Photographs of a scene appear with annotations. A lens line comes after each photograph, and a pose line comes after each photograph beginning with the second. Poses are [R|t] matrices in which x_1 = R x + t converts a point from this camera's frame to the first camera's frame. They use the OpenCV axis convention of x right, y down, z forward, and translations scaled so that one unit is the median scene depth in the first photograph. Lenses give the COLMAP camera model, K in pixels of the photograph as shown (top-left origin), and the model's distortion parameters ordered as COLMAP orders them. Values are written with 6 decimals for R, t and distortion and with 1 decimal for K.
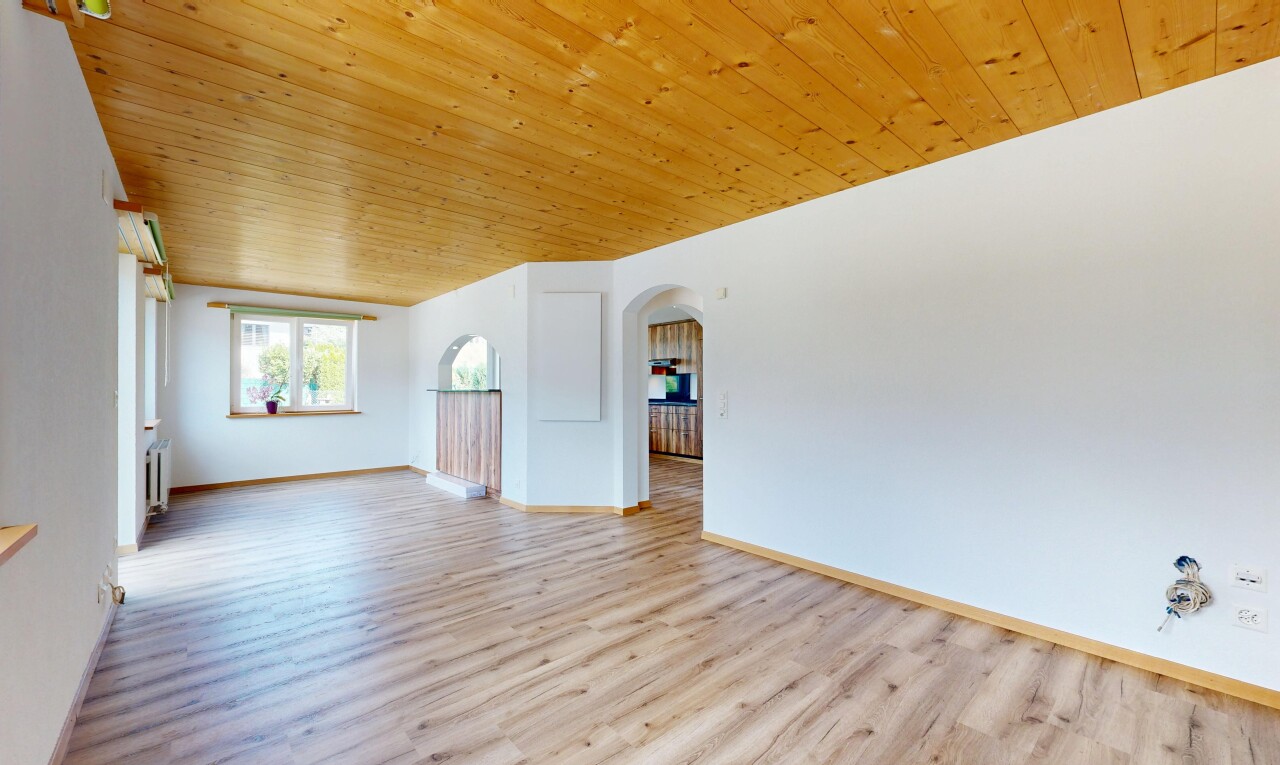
lens RADIAL K [[502.6, 0, 637.8], [0, 502.6, 385.9], [0, 0, 1]] dist [0.001327, -0.000113]
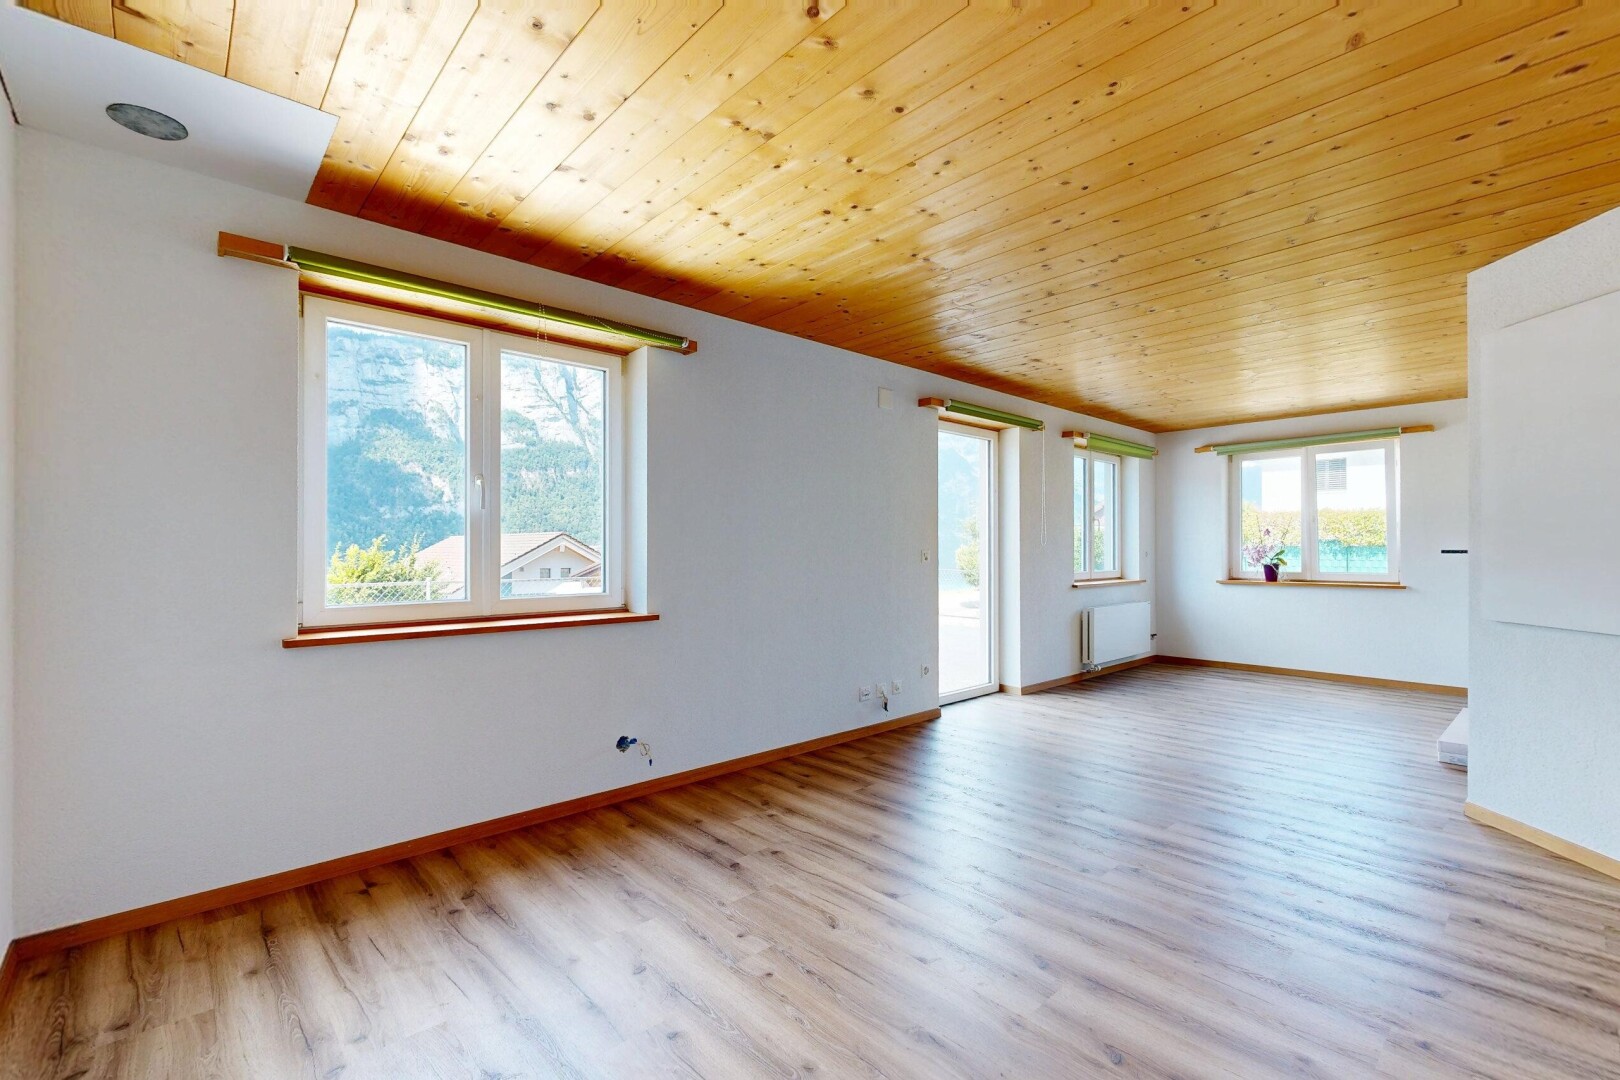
lens RADIAL K [[717.4, 0, 818.0], [0, 717.4, 538.5], [0, 0, 1]] dist [0.000612, 0.000050]
pose [[0.016256, -0.012685, -0.999787, 0.764870], [0.004931, 0.999908, -0.012606, 0.003988], [0.999856, -0.004725, 0.016317, 0.705550]]
